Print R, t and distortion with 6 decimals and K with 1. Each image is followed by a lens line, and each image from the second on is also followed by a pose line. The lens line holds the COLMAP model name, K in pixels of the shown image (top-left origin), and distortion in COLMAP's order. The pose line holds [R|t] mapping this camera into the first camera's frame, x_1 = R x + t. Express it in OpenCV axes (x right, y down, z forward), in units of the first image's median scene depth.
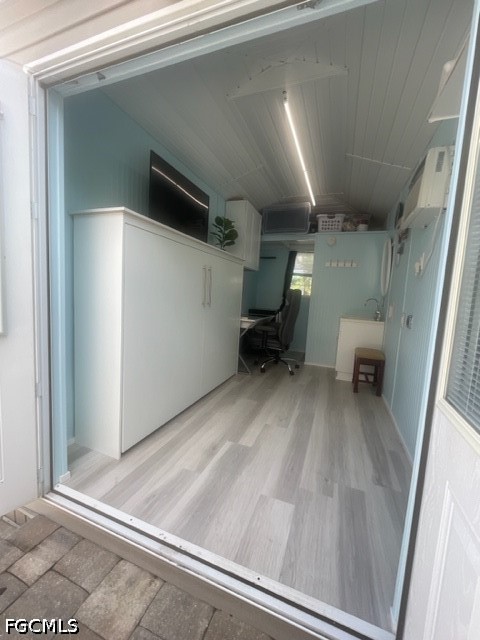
lens RADIAL K [[258.2, 0, 240.8], [0, 258.2, 320.1], [0, 0, 1]] dist [0.000035, -0.000154]
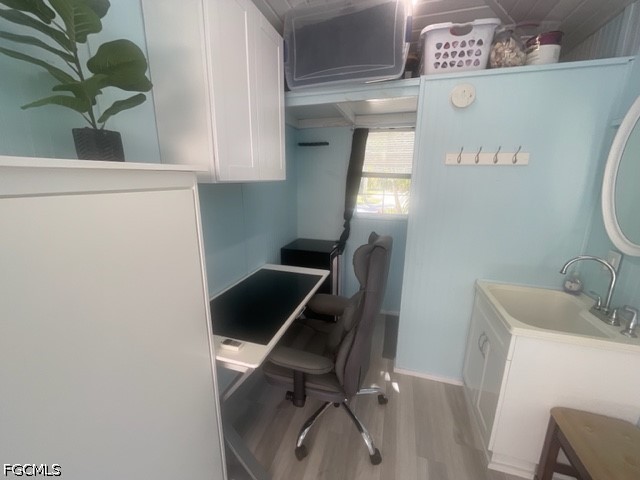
lens RADIAL K [[258.2, 0, 319.5], [0, 258.2, 238.7], [0, 0, 1]] dist [0.000035, -0.000154]
pose [[0.996736, -0.063134, 0.050308, 0.105729], [0.055972, 0.989551, 0.132876, -0.160380], [-0.058171, -0.129627, 0.989855, 0.609549]]
